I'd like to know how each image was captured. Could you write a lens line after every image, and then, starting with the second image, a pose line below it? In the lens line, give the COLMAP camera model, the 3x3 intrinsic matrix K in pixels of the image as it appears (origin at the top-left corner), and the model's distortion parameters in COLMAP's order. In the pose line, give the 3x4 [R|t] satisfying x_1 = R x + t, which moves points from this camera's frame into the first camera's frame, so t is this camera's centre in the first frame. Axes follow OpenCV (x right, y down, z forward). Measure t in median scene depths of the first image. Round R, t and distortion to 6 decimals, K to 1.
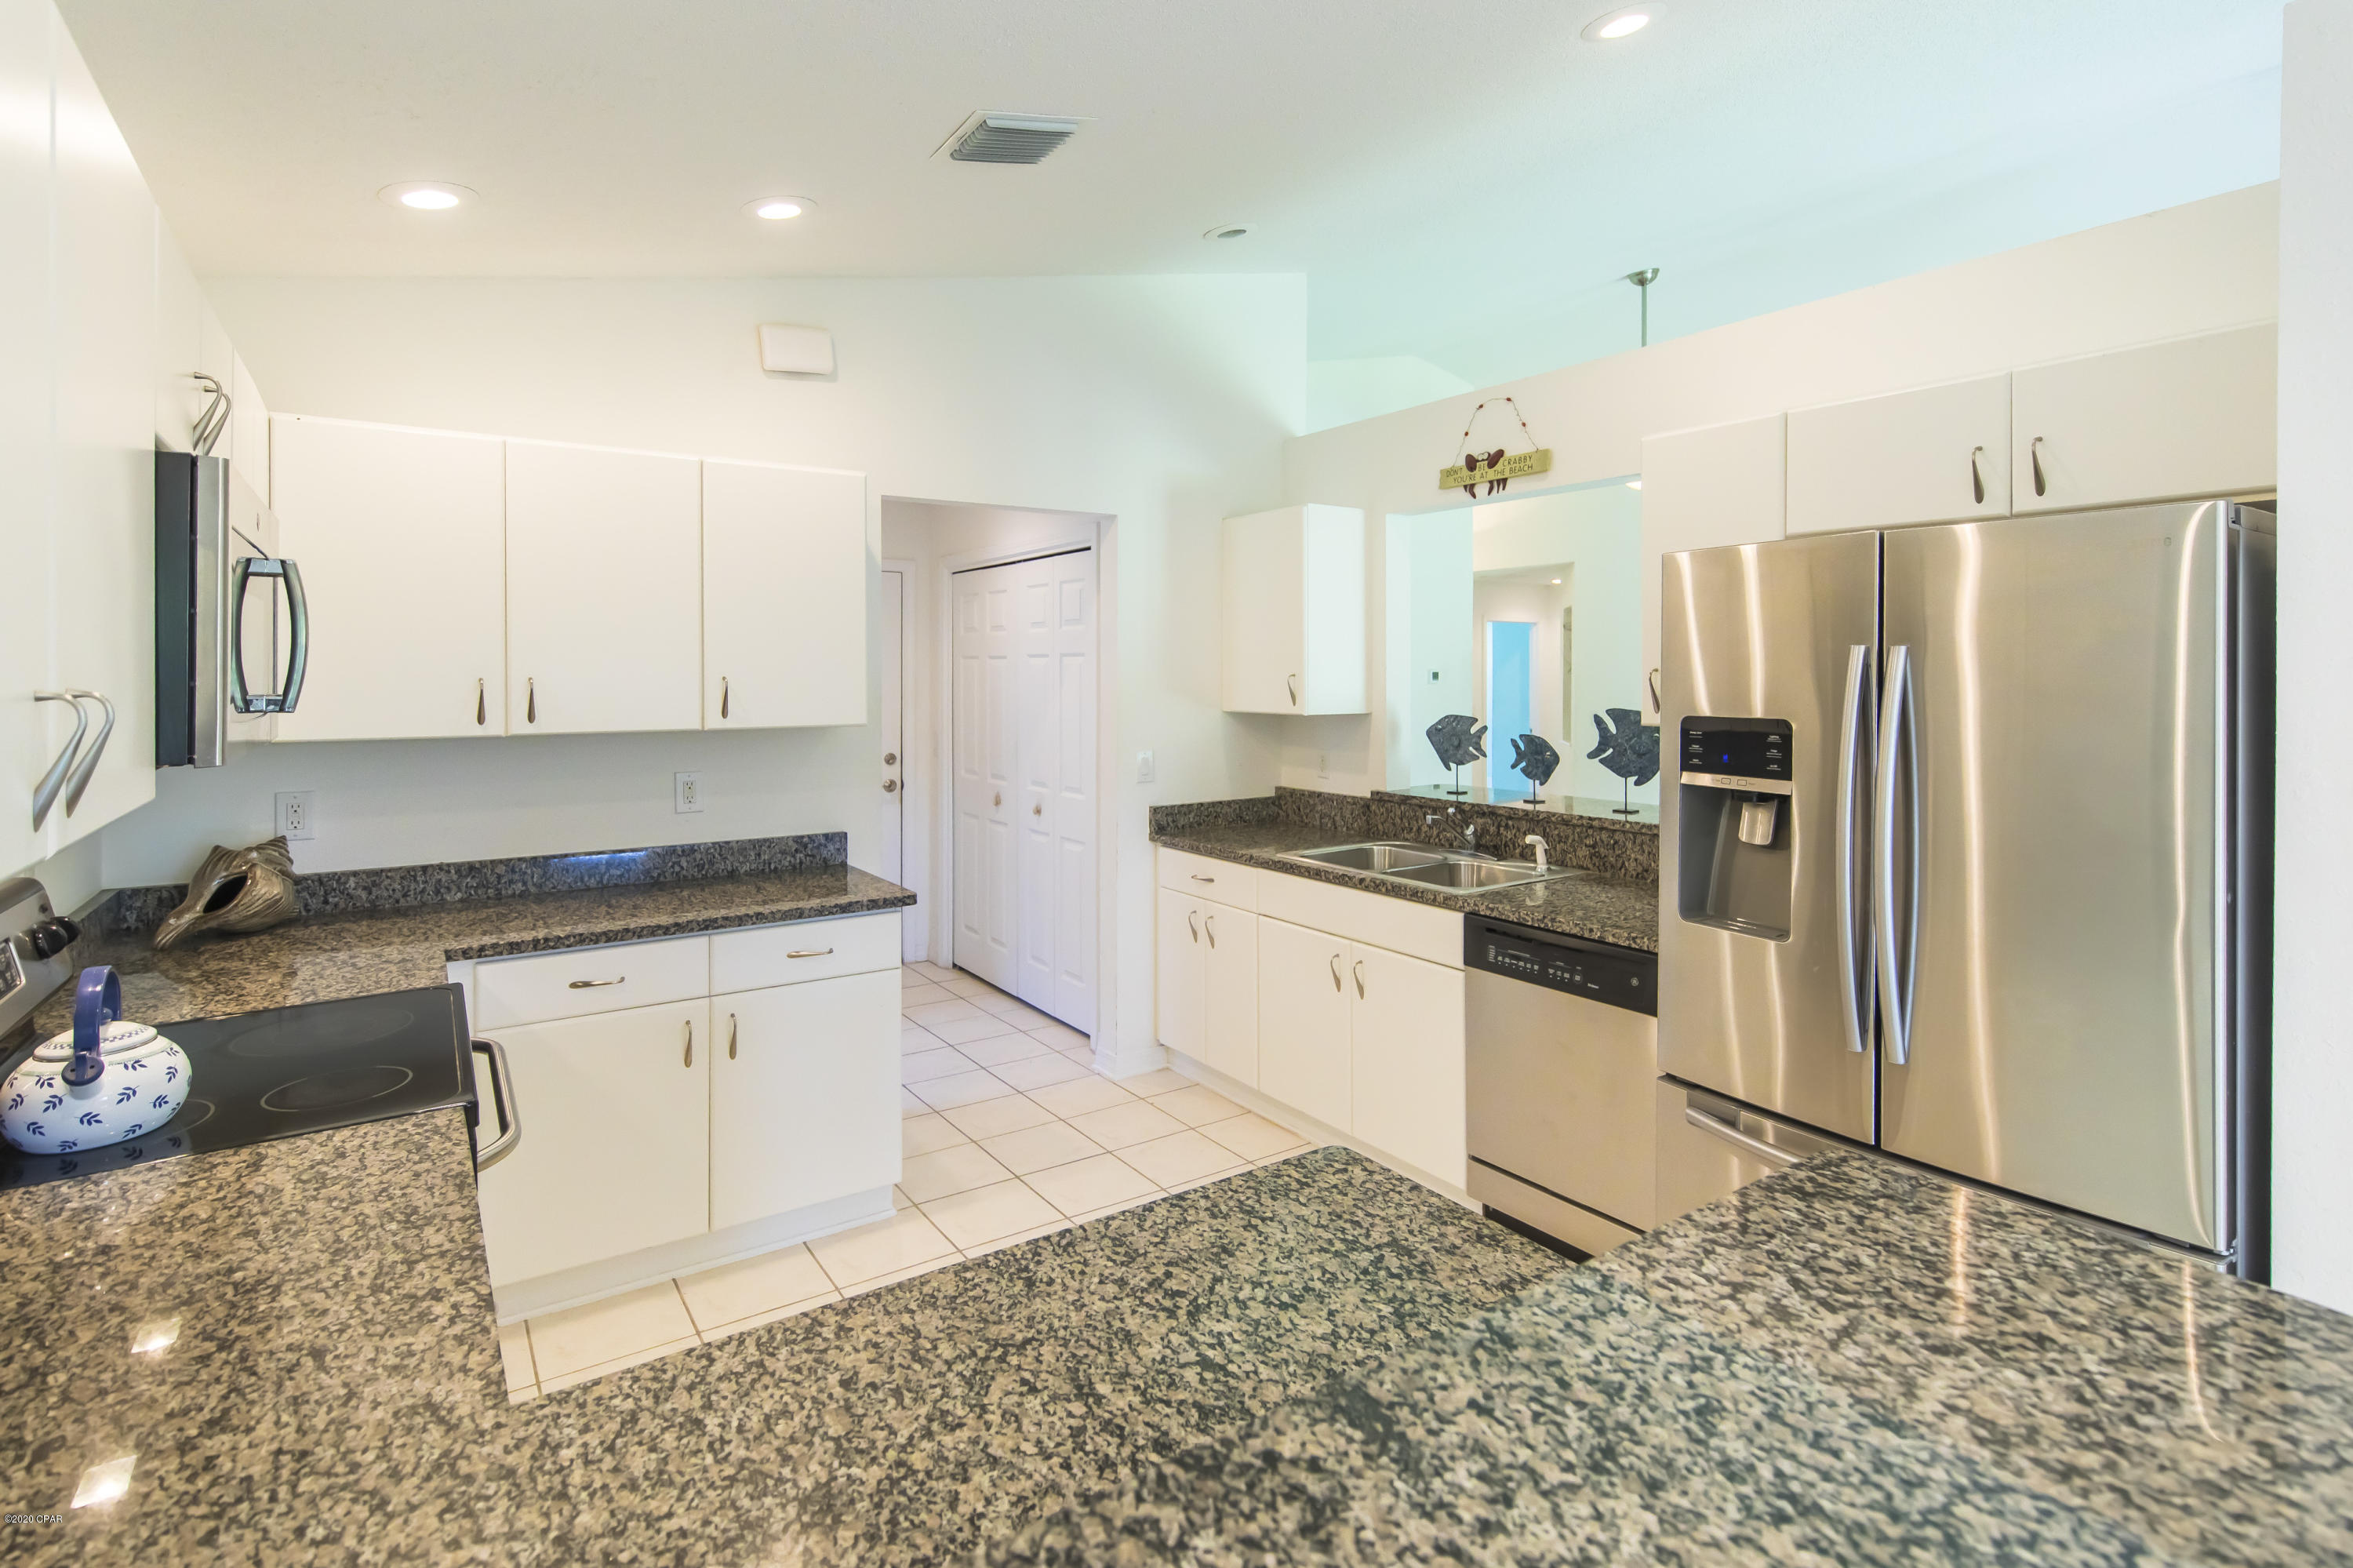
lens RADIAL K [[1143.6, 0, 1204.6], [0, 1143.6, 676.3], [0, 0, 1]] dist [-0.000849, 0.000180]
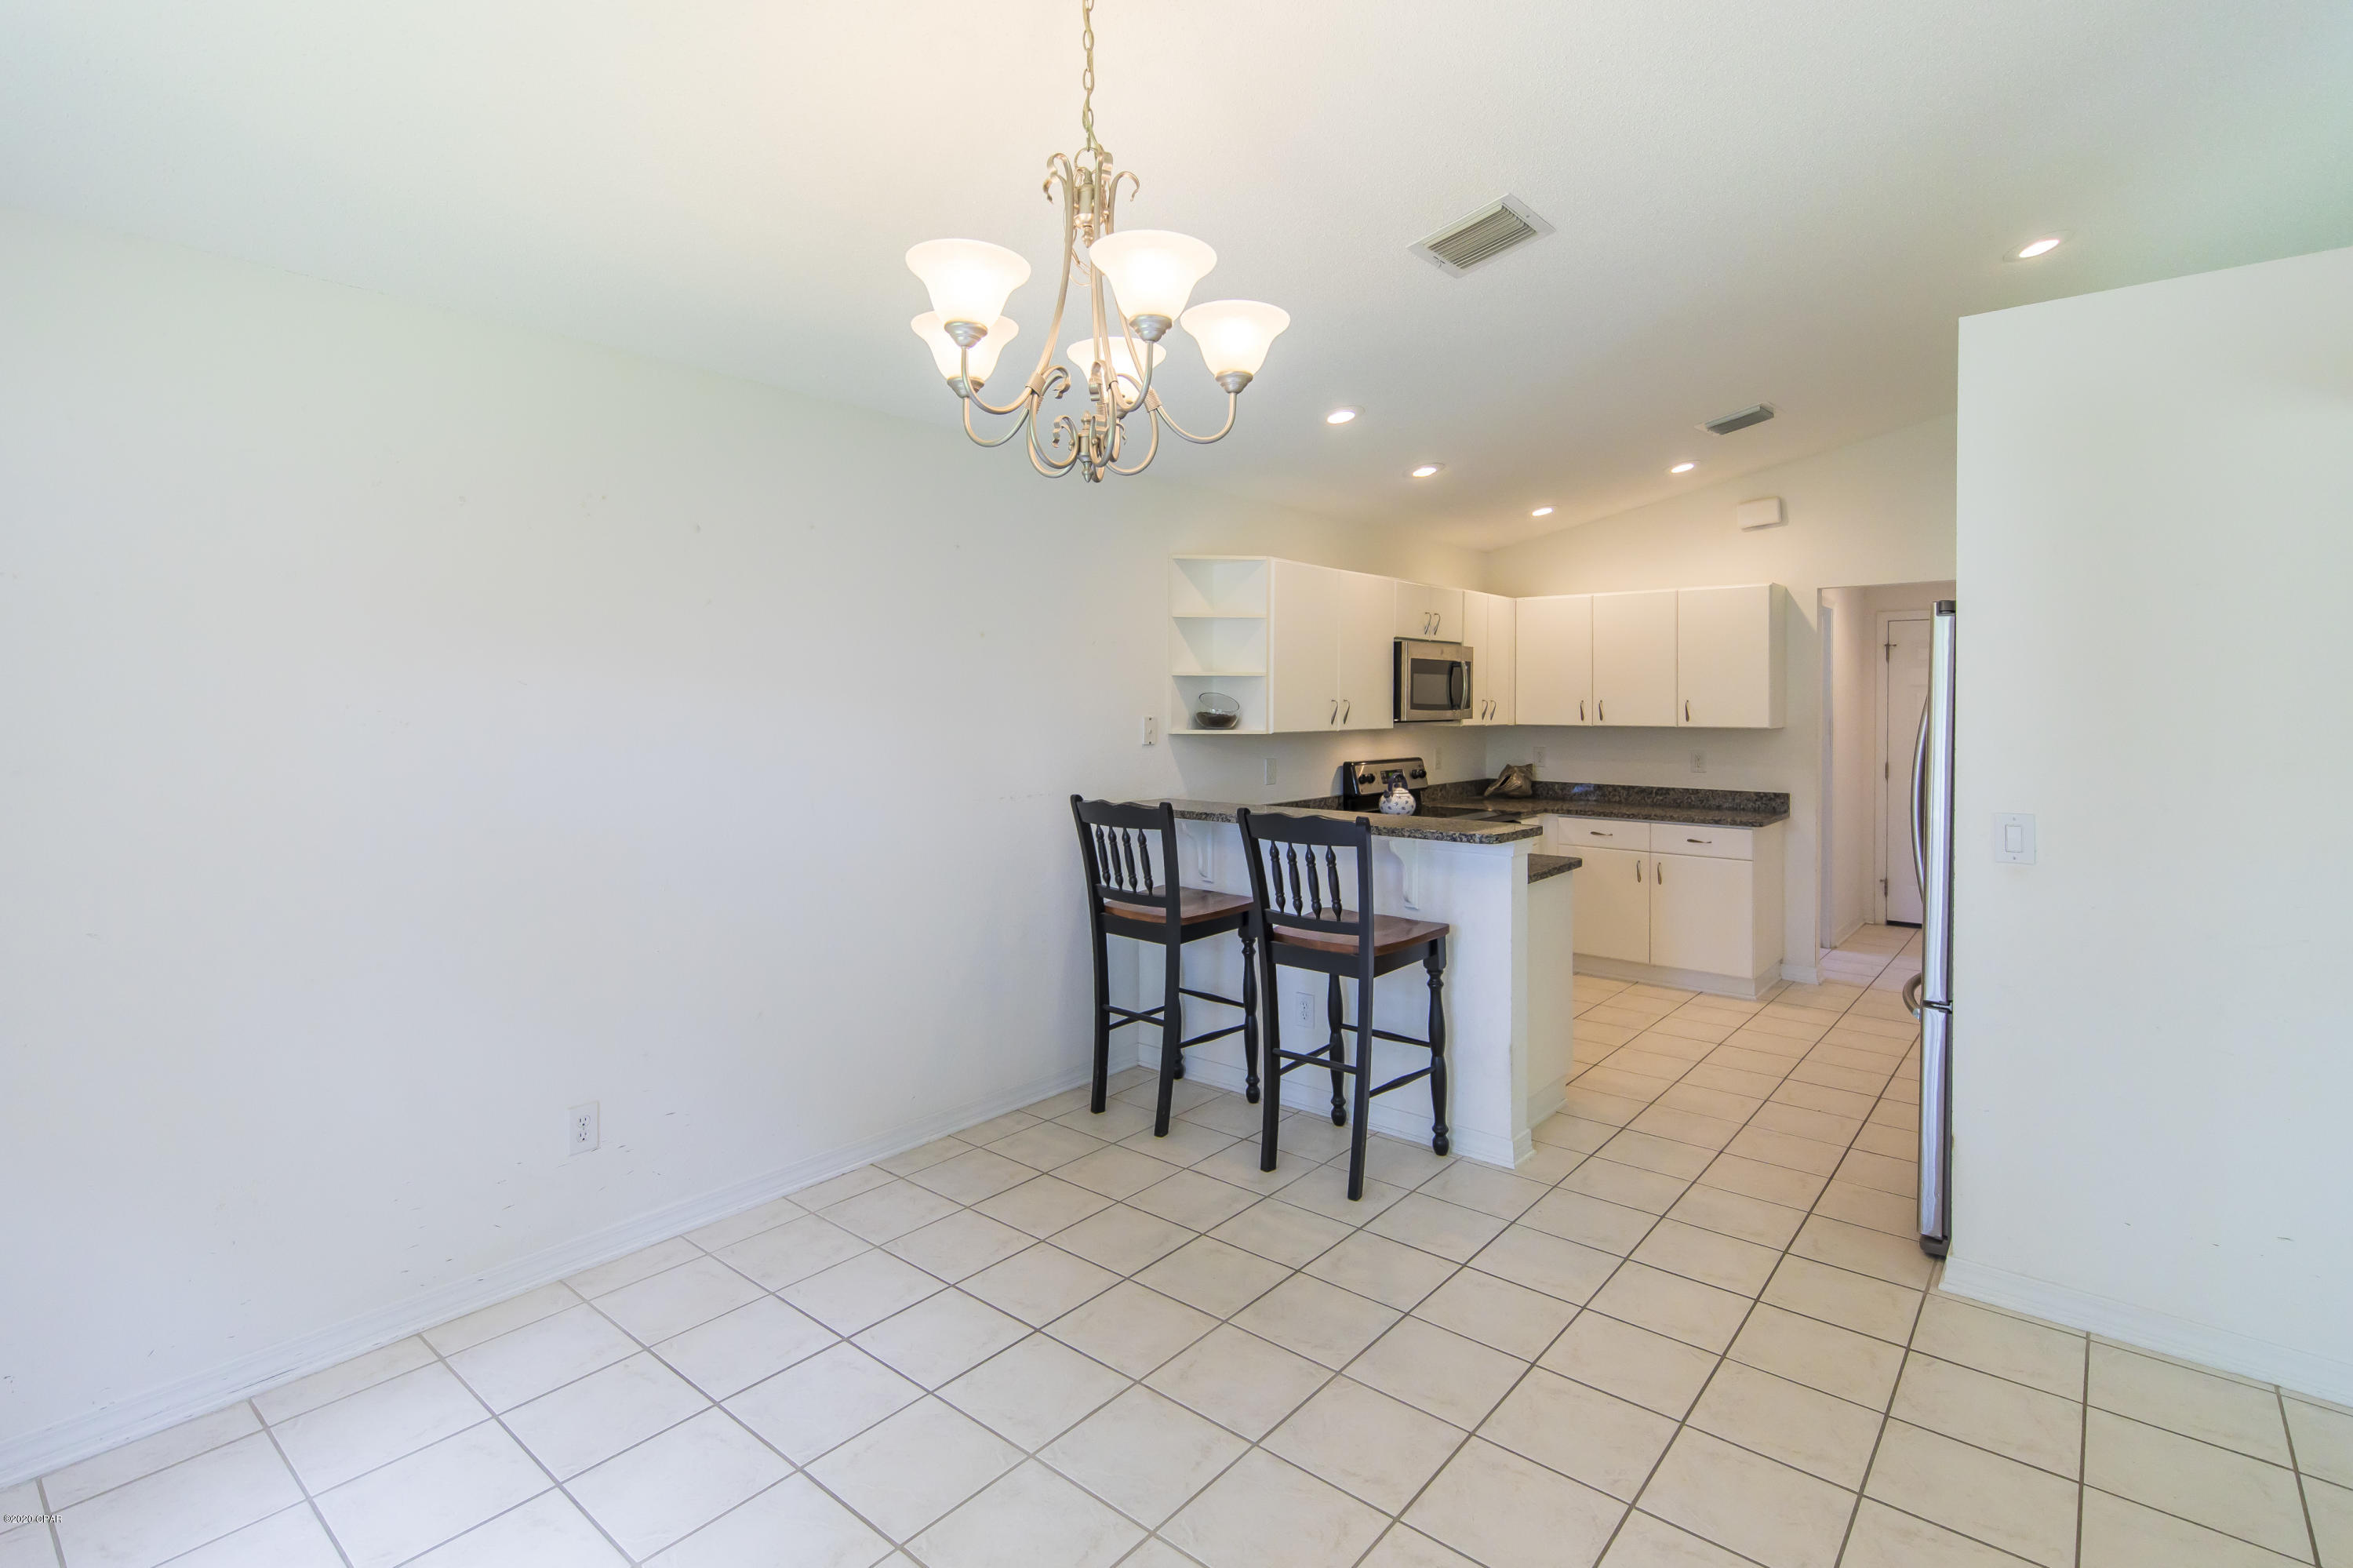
lens RADIAL K [[1122.7, 0, 1192.2], [0, 1122.7, 715.5], [0, 0, 1]] dist [0.001264, 0.000023]
pose [[0.271192, 0.012452, -0.962445, 1.232384], [-0.005460, 0.999920, 0.011398, 0.009605], [0.962510, 0.002164, 0.271238, -0.345902]]
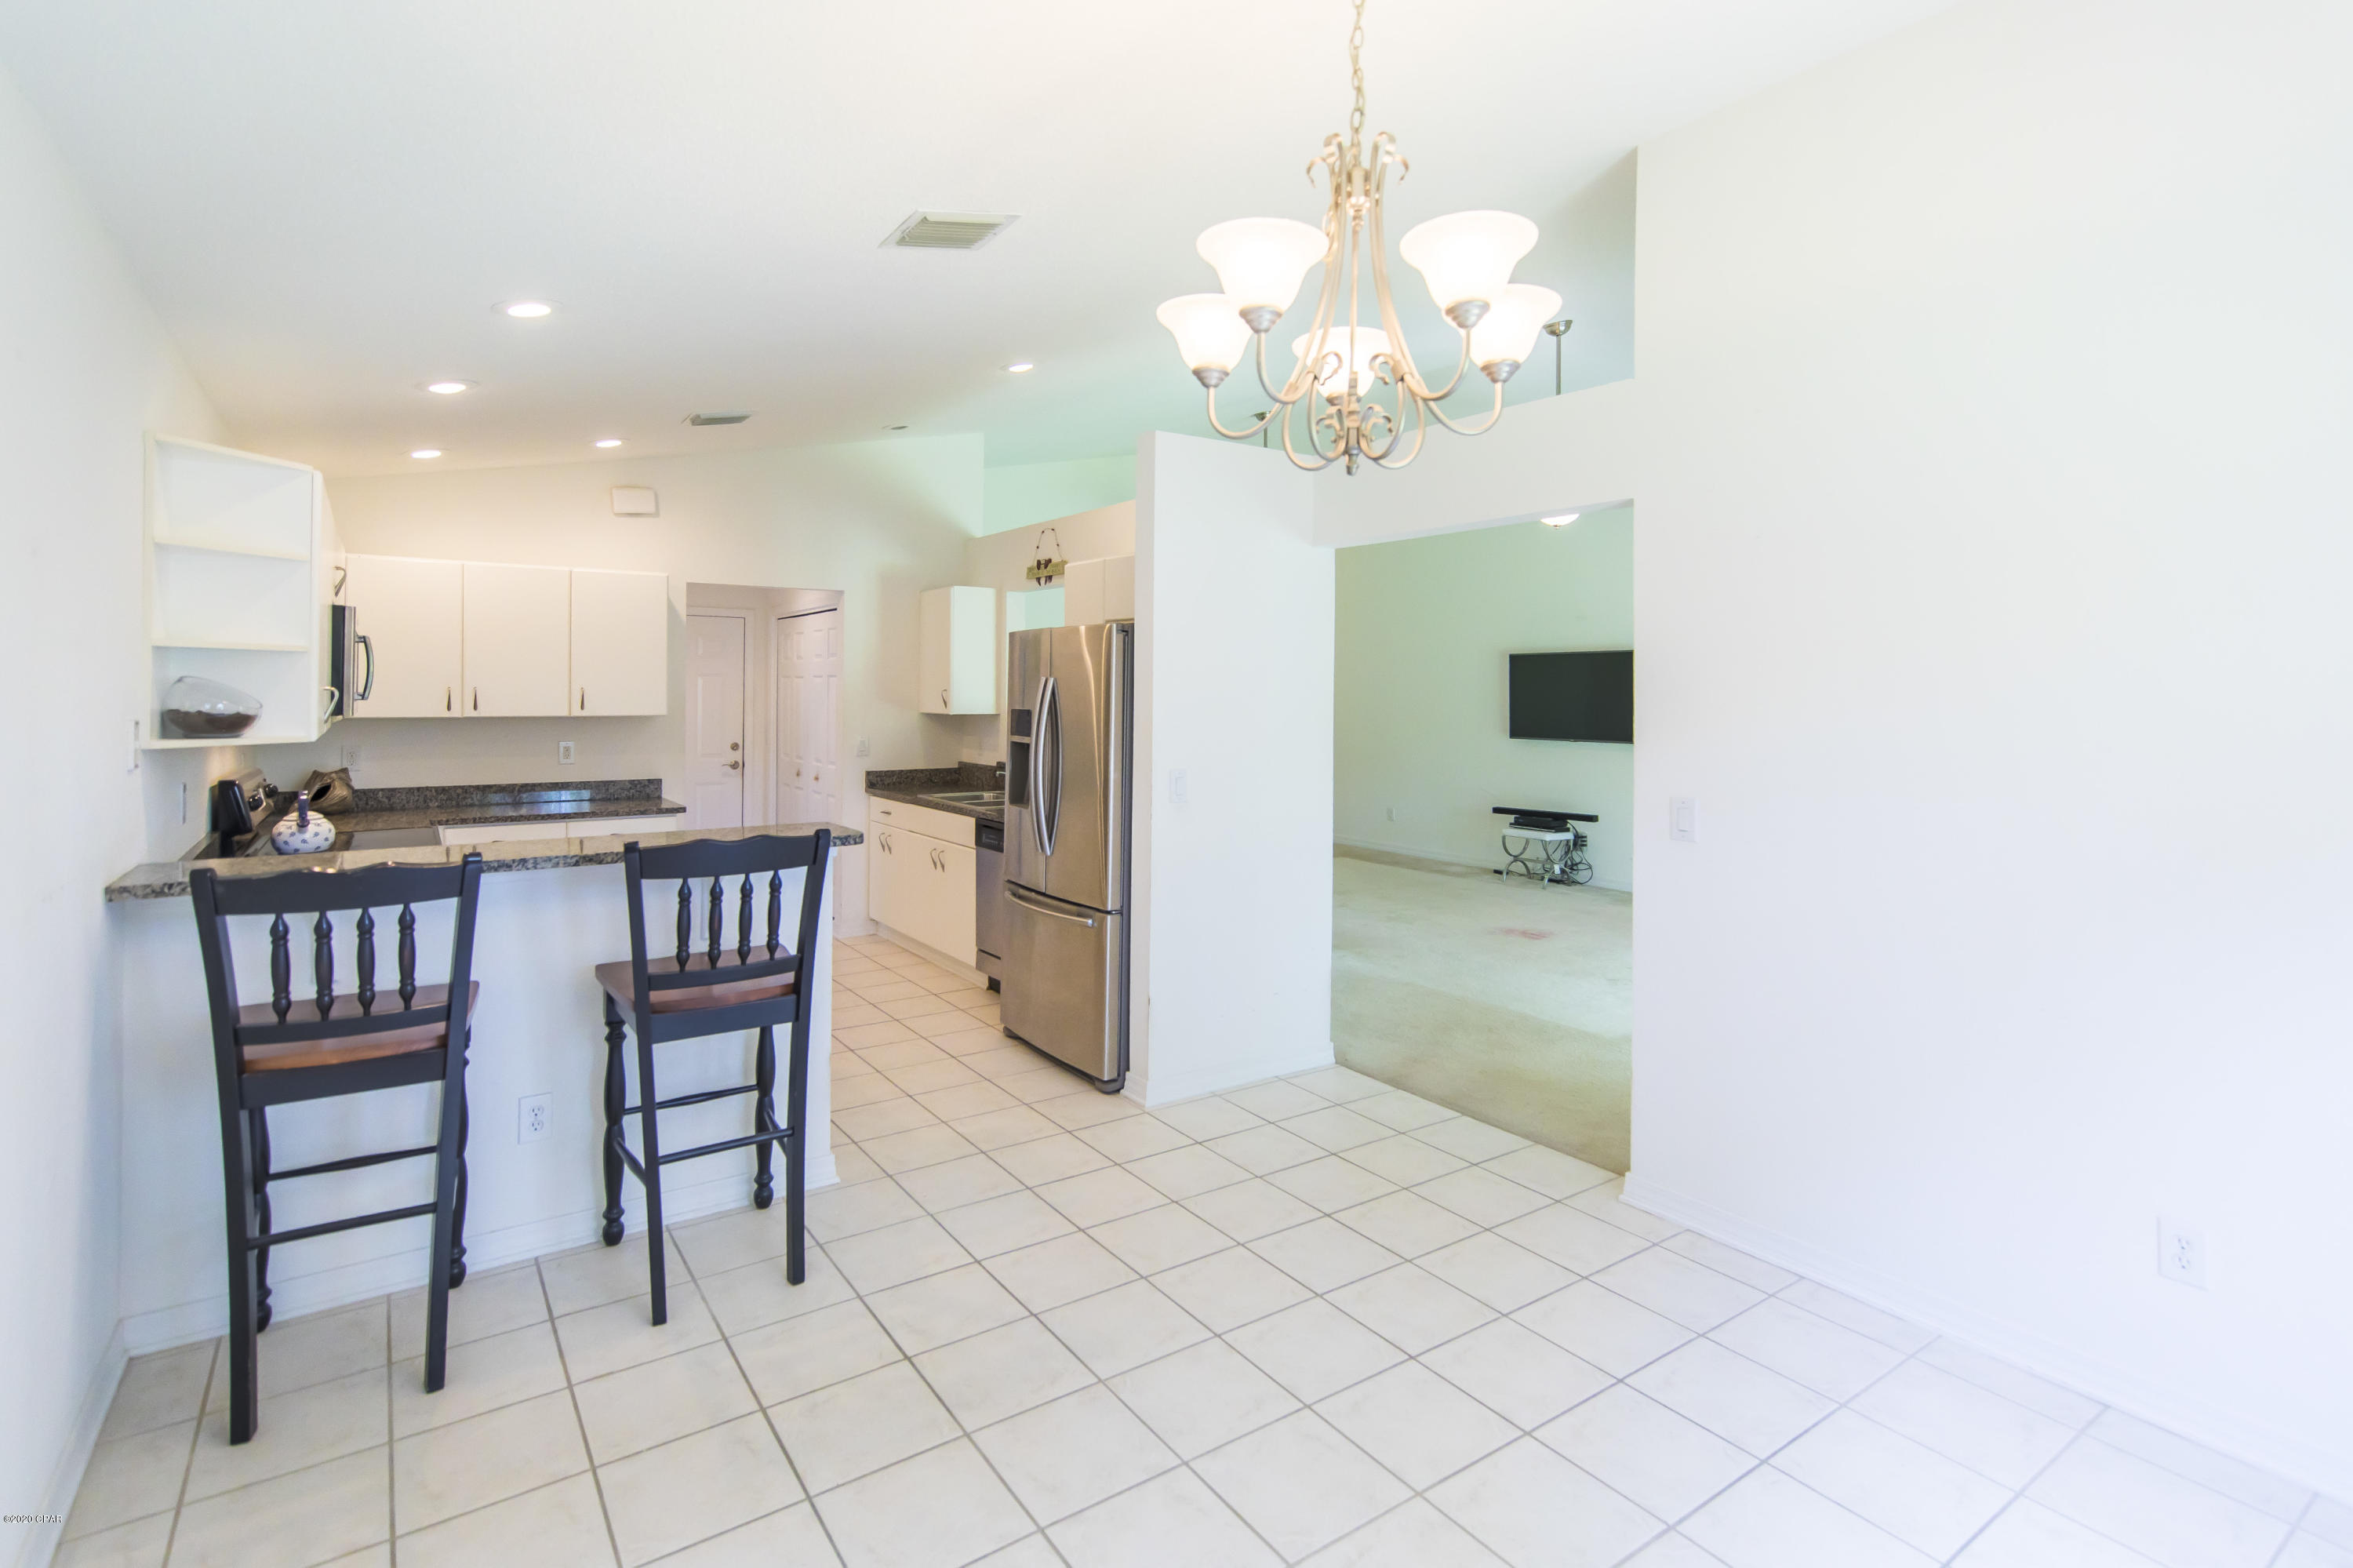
lens RADIAL K [[1121.4, 0, 1165.8], [0, 1121.4, 684.9], [0, 0, 1]] dist [-0.000639, -0.000087]
pose [[0.999965, 0.007790, -0.003032, 0.537103], [-0.007817, 0.999928, -0.009066, 0.005101], [0.002961, 0.009089, 0.999954, -0.820380]]
